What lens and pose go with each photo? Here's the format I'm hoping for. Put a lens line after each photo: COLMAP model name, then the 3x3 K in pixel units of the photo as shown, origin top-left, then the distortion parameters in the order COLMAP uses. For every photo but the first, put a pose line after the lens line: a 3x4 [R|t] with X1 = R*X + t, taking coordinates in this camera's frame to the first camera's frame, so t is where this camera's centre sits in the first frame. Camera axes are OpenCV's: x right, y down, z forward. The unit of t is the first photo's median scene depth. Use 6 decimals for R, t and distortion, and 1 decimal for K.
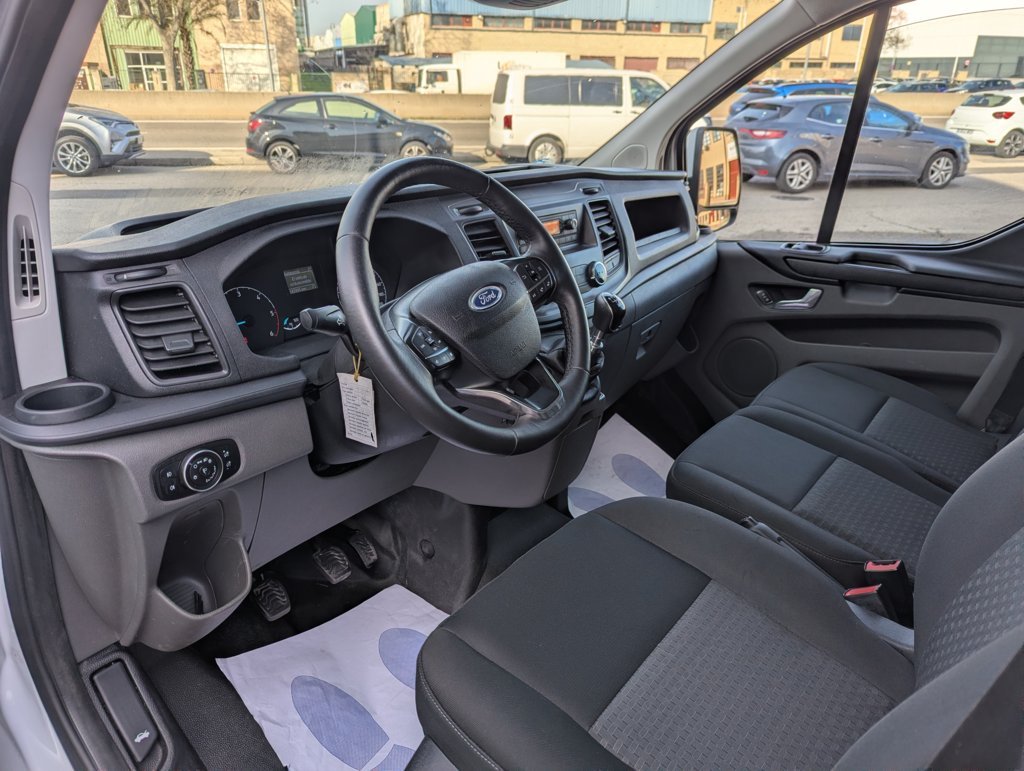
lens RADIAL K [[730.8, 0, 512.0], [0, 730.8, 385.5], [0, 0, 1]] dist [0.044202, -0.042483]
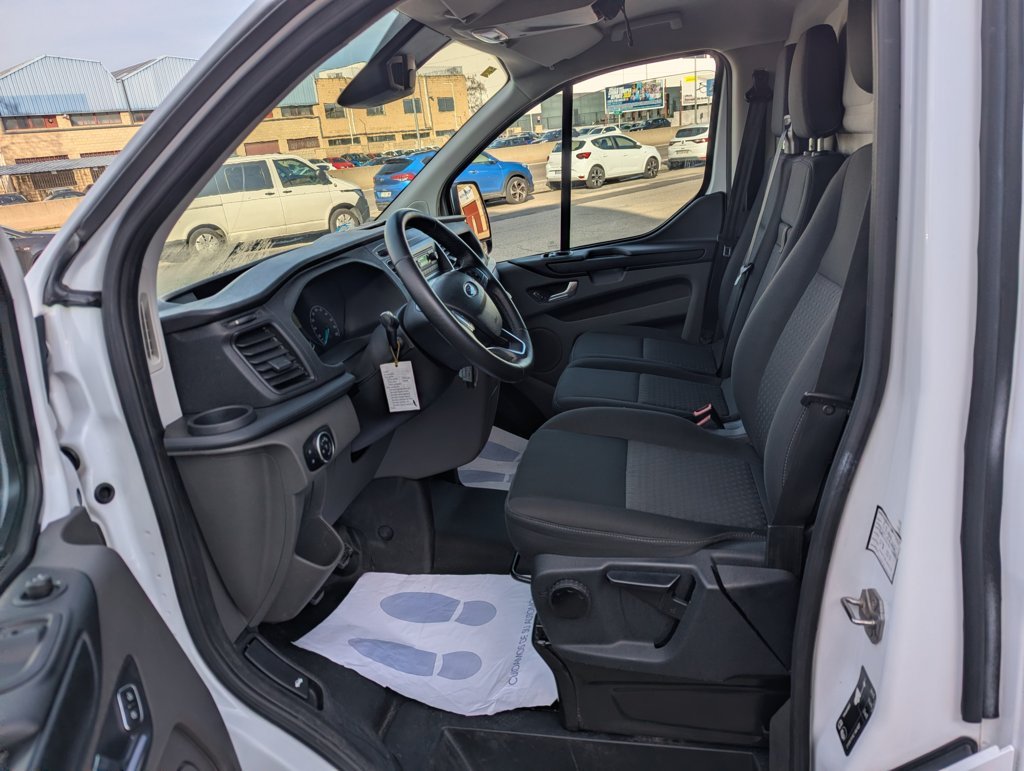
lens RADIAL K [[718.7, 0, 524.3], [0, 718.7, 387.6], [0, 0, 1]] dist [0.040938, -0.001206]
pose [[0.875947, -0.249725, 0.412740, -0.358483], [0.283073, 0.958877, -0.020597, 0.081960], [-0.390623, 0.134877, 0.910616, -0.229408]]
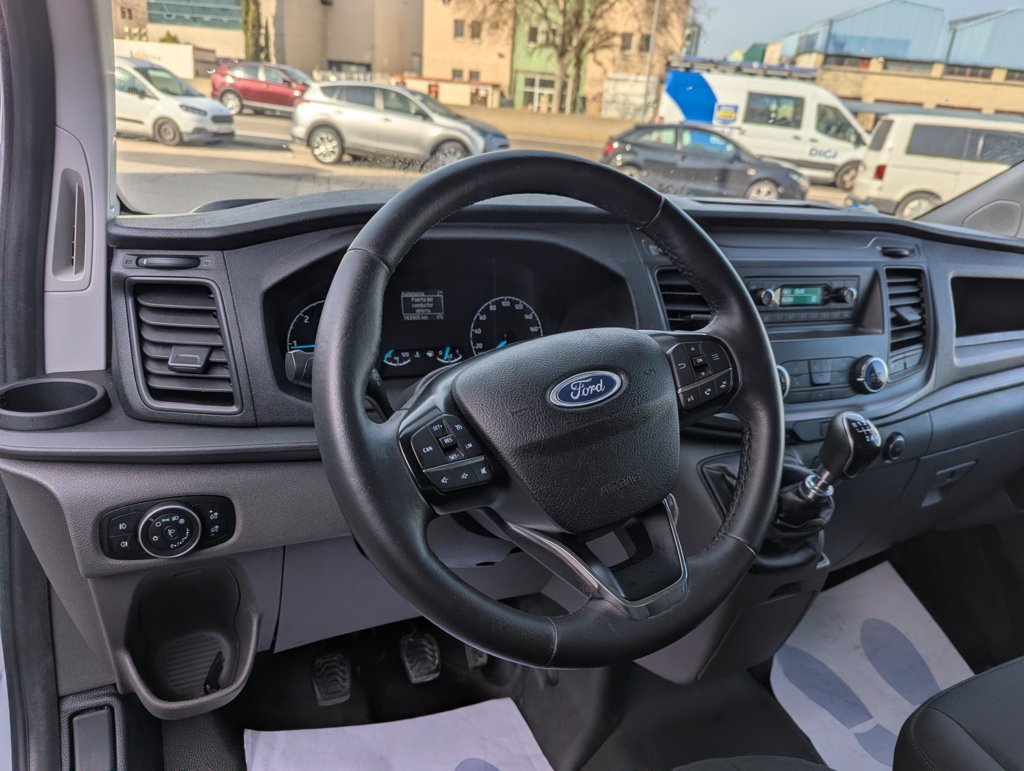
lens RADIAL K [[739.1, 0, 514.1], [0, 739.1, 393.9], [0, 0, 1]] dist [0.038912, -0.045853]
pose [[0.894041, 0.225220, -0.387256, 0.087247], [-0.238175, 0.971108, 0.014912, -0.065255], [0.379426, 0.078903, 0.921852, 0.245336]]
